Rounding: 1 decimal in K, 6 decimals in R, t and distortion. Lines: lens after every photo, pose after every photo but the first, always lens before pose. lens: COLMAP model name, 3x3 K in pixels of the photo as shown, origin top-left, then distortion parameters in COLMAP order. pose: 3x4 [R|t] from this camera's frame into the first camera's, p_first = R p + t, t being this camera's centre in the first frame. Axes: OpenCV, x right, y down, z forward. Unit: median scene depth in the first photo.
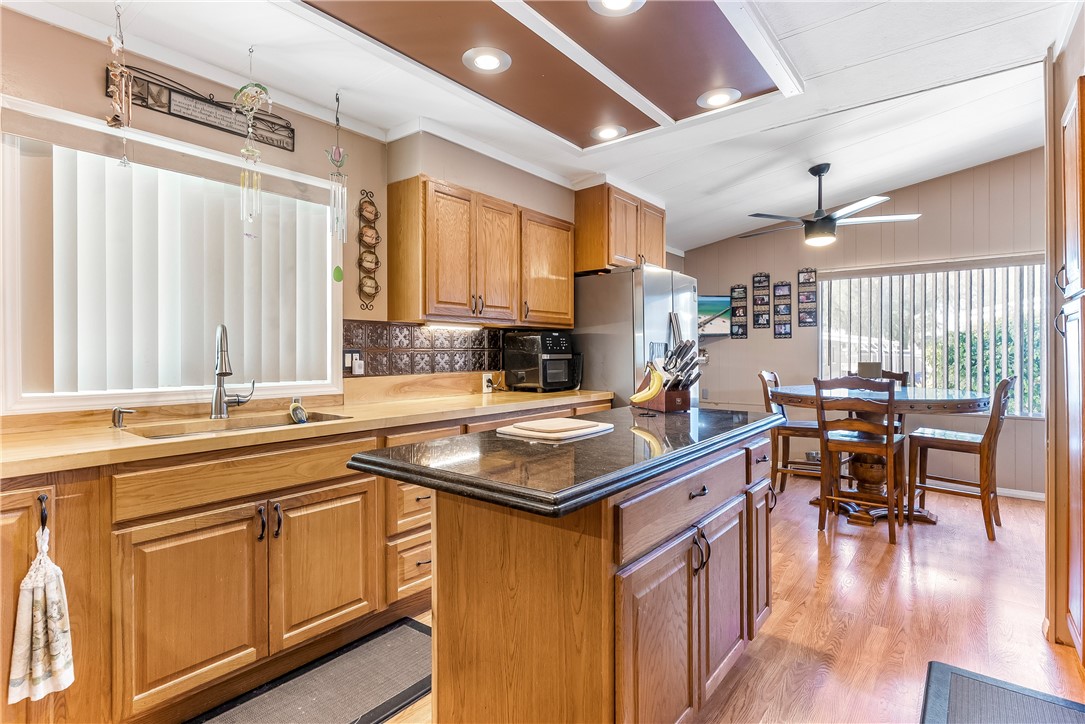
lens RADIAL K [[523.5, 0, 549.2], [0, 523.5, 356.0], [0, 0, 1]] dist [0.004100, -0.001304]
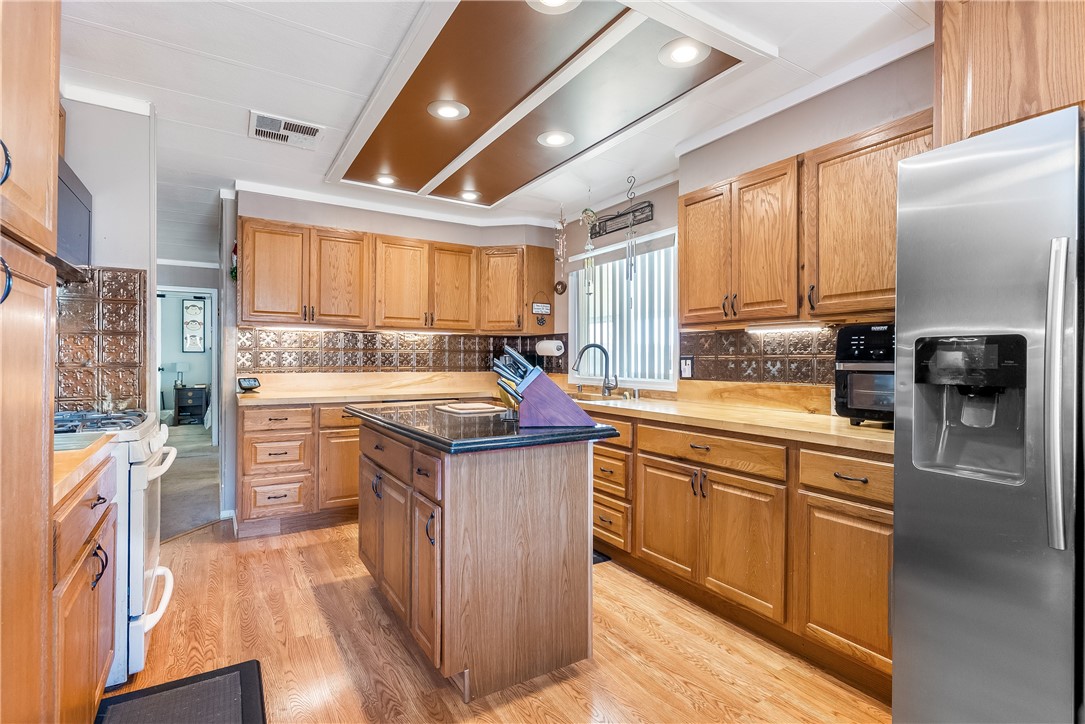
lens RADIAL K [[523.5, 0, 544.7], [0, 523.5, 358.8], [0, 0, 1]] dist [0.004100, -0.001304]
pose [[-0.336250, 0.003645, -0.941766, 0.457905], [-0.003914, 0.999978, 0.005268, -0.006481], [0.941765, 0.005457, -0.336228, 0.571057]]
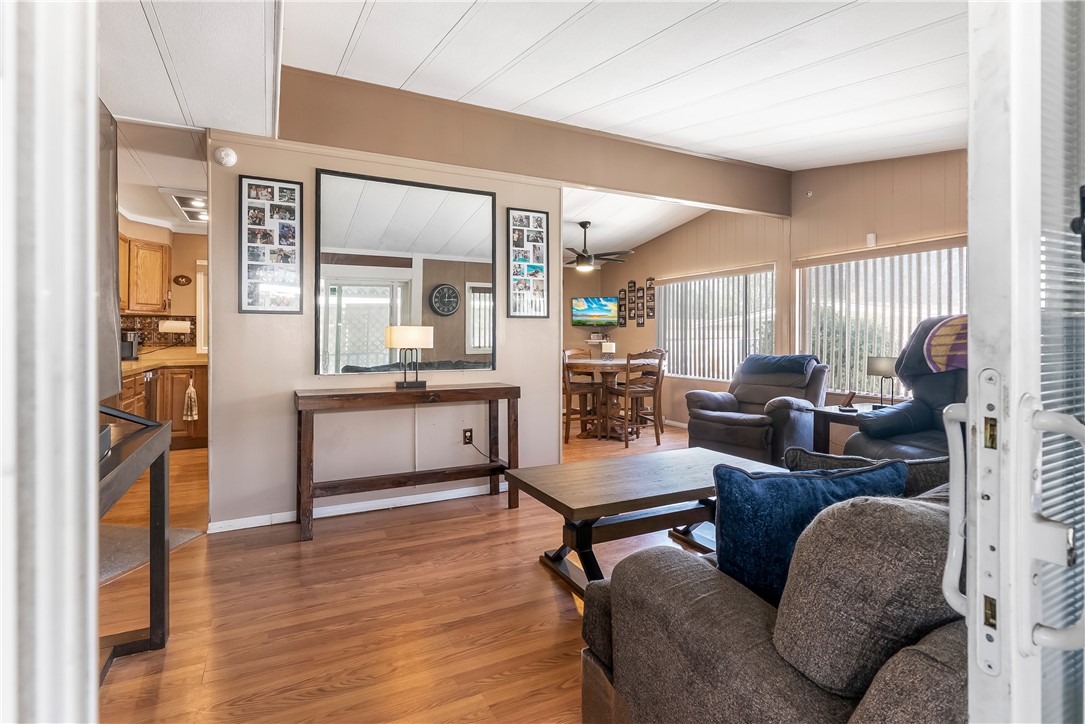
lens RADIAL K [[523.5, 0, 549.4], [0, 523.5, 338.0], [0, 0, 1]] dist [0.004100, -0.001304]
pose [[0.916580, 0.004513, -0.399825, 0.802680], [-0.006830, 0.999967, -0.004370, 0.004184], [0.399792, 0.006736, 0.916581, -0.402245]]
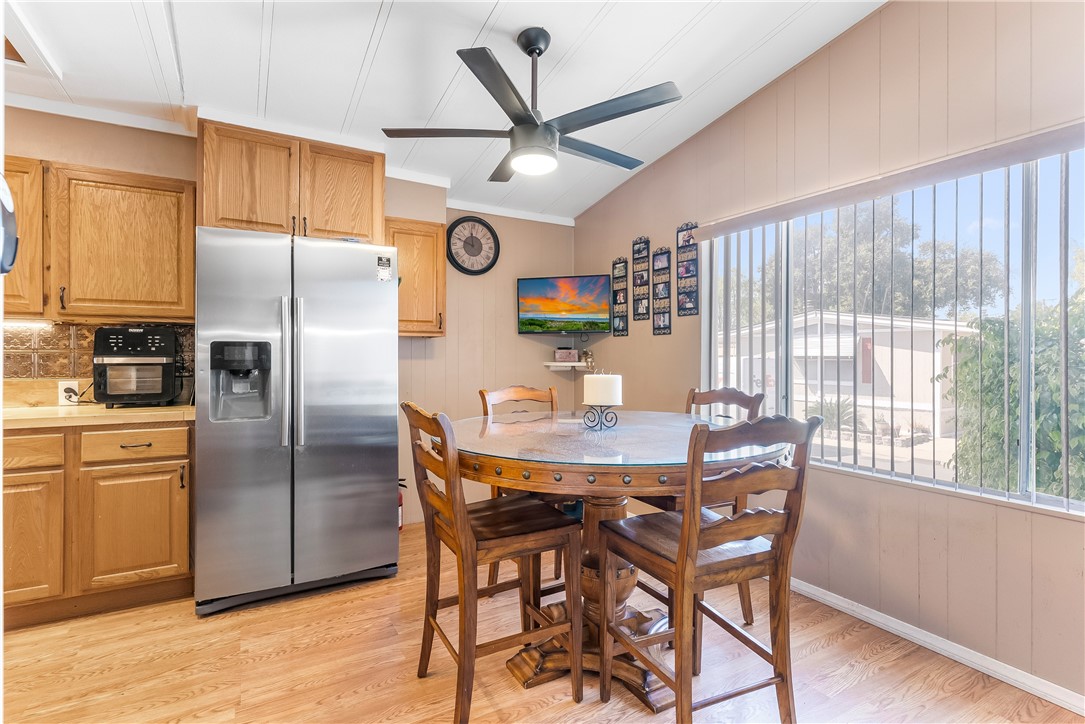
lens RADIAL K [[523.5, 0, 537.1], [0, 523.5, 356.8], [0, 0, 1]] dist [0.004100, -0.001304]
pose [[0.929580, 0.005232, -0.368584, 0.553204], [-0.006738, 0.999973, -0.002801, -0.003846], [0.368560, 0.005087, 0.929590, 0.346206]]
